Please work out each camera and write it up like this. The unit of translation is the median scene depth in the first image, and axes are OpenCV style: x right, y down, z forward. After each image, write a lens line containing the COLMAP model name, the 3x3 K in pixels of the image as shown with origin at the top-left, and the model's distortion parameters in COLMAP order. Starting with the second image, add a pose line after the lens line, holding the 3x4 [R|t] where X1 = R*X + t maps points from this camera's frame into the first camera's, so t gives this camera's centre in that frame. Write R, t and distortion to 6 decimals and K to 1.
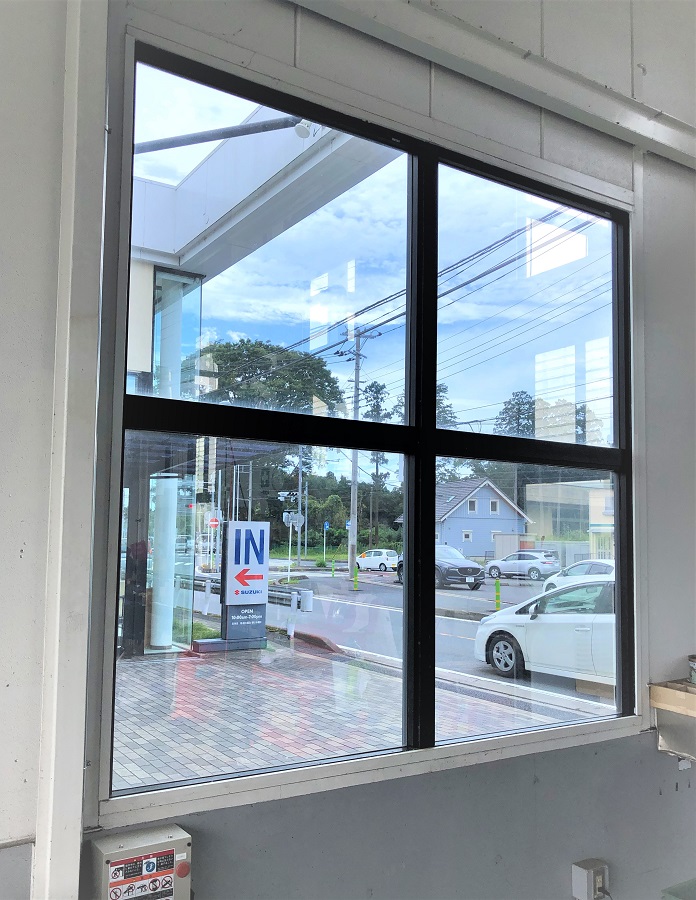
lens RADIAL K [[816.6, 0, 348.3], [0, 816.6, 483.4], [0, 0, 1]] dist [0.093174, 0.005132]
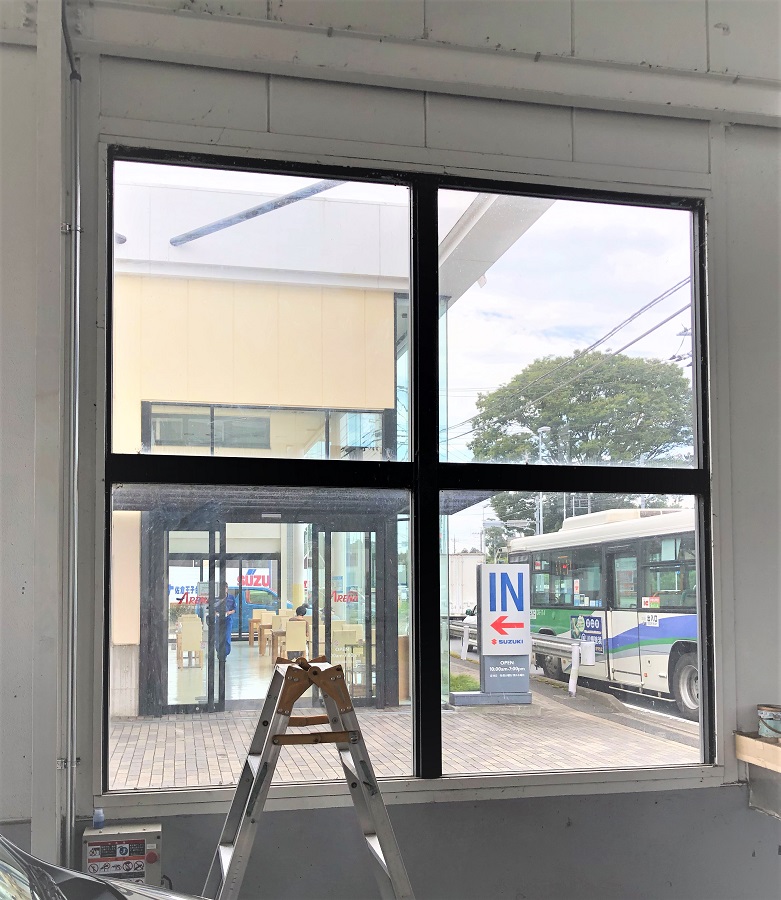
lens RADIAL K [[949.5, 0, 389.7], [0, 949.5, 548.3], [0, 0, 1]] dist [0.106848, -0.026847]
pose [[0.936086, -0.030420, -0.350452, 0.403709], [0.039924, 0.999004, 0.019925, 0.010110], [0.349497, -0.032643, 0.936369, -0.093052]]
